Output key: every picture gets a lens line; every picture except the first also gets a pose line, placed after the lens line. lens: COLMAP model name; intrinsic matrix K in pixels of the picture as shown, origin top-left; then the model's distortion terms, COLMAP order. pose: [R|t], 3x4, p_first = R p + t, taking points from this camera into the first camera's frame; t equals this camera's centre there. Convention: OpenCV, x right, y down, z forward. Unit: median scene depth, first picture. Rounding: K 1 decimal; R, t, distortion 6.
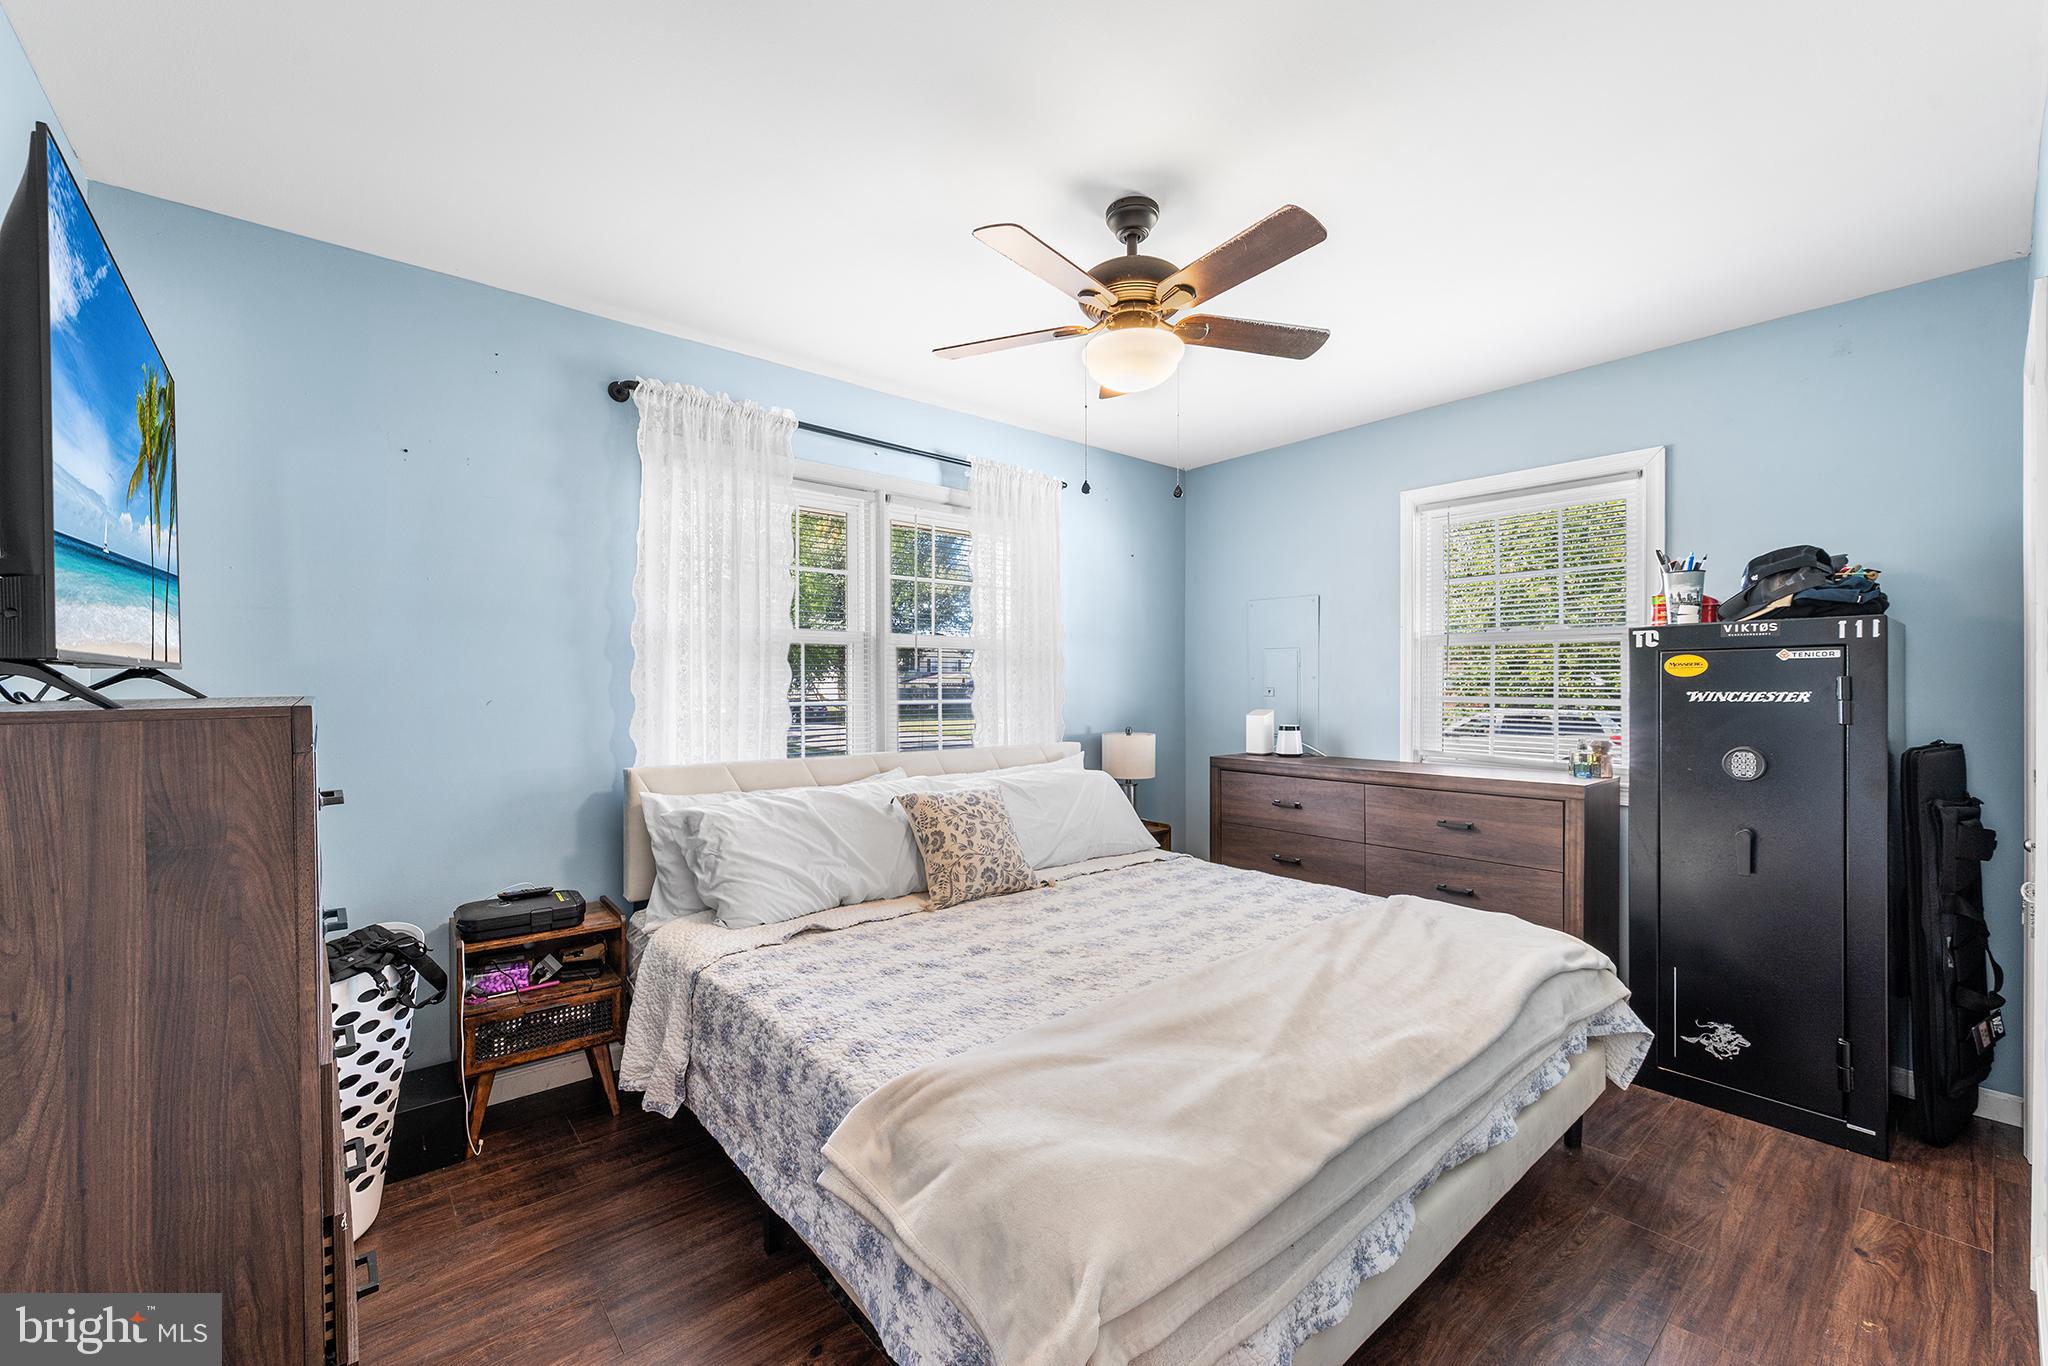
lens RADIAL K [[813.6, 0, 1012.0], [0, 813.6, 691.2], [0, 0, 1]] dist [-0.001440, -0.000026]
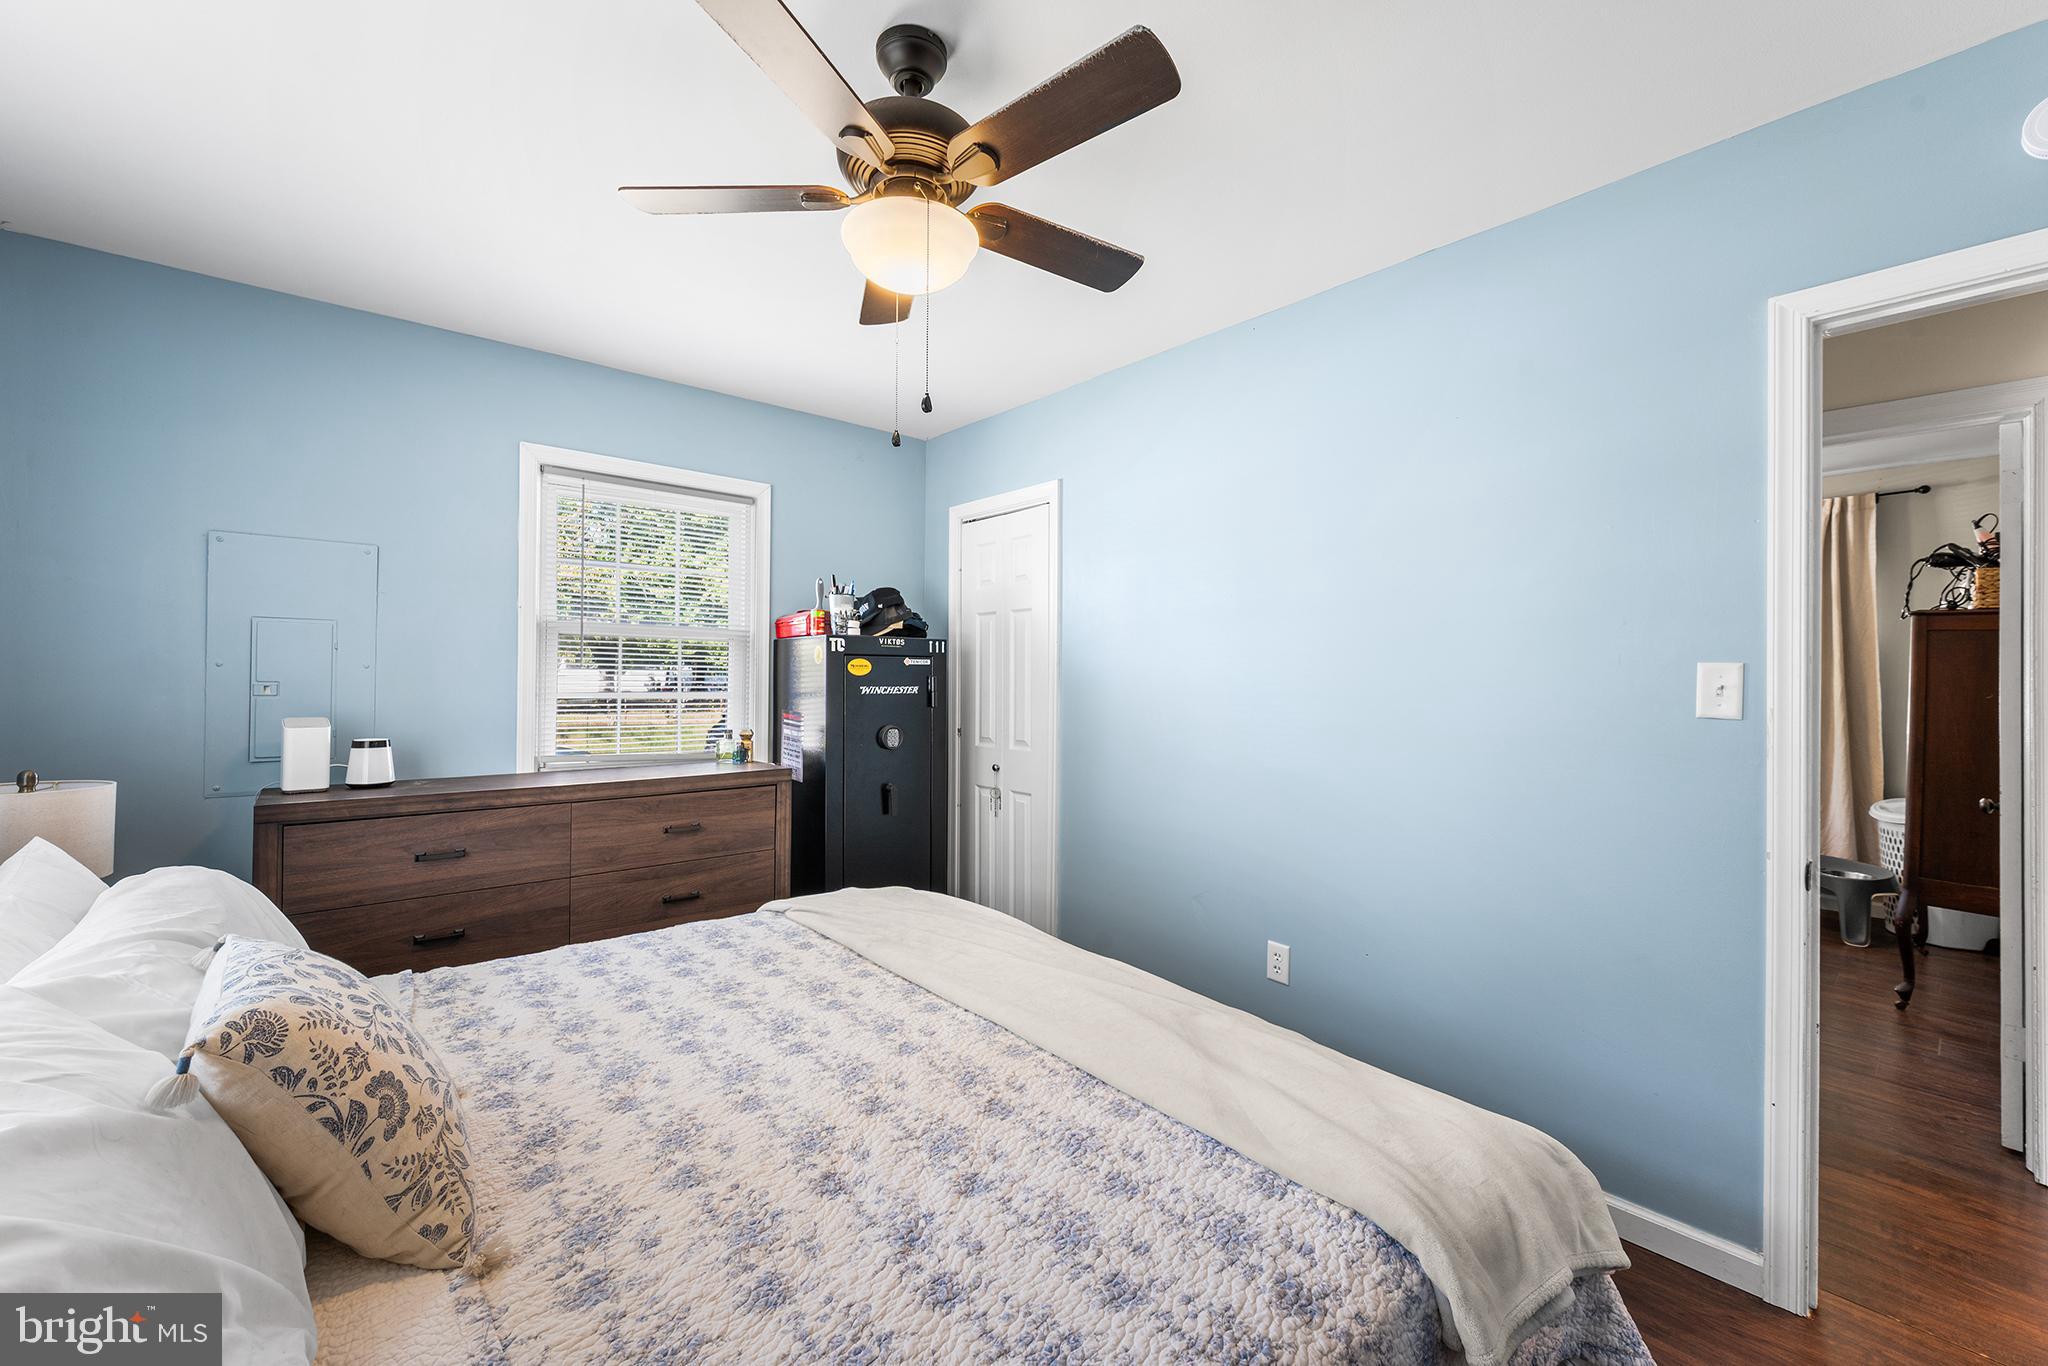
lens RADIAL K [[813.6, 0, 1011.0], [0, 813.6, 673.1], [0, 0, 1]] dist [-0.001440, -0.000026]
pose [[0.001346, 0.008393, 0.999964, -0.485188], [-0.000970, 0.999964, -0.008391, -0.010267], [-0.999999, -0.000959, 0.001354, 0.741021]]
